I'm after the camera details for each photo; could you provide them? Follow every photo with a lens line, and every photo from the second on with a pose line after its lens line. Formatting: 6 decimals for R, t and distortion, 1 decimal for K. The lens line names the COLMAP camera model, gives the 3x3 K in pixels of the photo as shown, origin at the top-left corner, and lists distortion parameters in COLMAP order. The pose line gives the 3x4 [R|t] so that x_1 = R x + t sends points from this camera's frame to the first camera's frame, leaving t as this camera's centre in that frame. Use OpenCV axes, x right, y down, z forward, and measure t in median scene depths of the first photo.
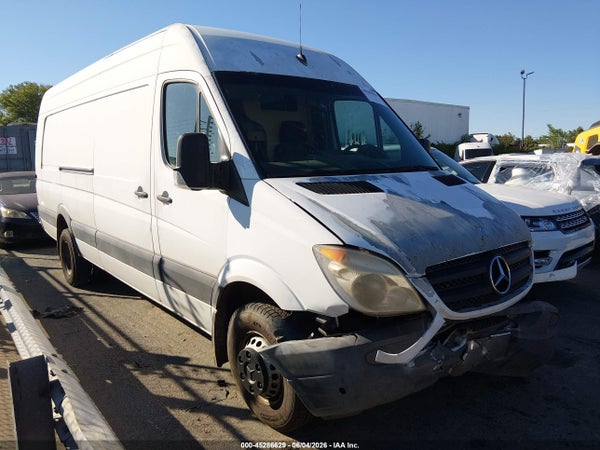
lens RADIAL K [[522.4, 0, 301.0], [0, 522.4, 226.3], [0, 0, 1]] dist [-0.007816, -0.011046]
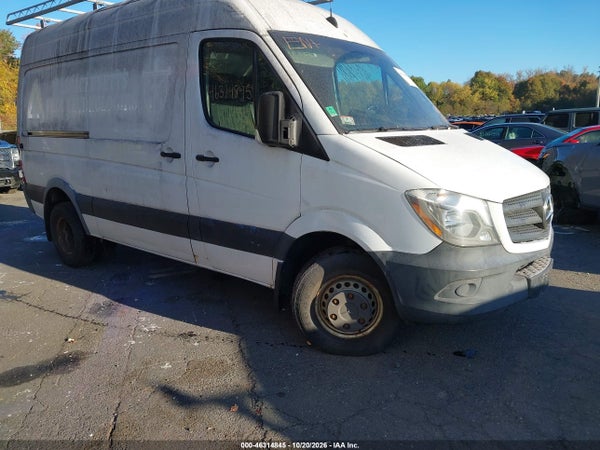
lens RADIAL K [[522.4, 0, 300.7], [0, 522.4, 225.7], [0, 0, 1]] dist [-0.007816, -0.011046]
pose [[0.975111, -0.043512, 0.217407, -0.308054], [0.031563, 0.997810, 0.058137, 0.024471], [-0.219460, -0.049828, 0.974348, -0.029907]]
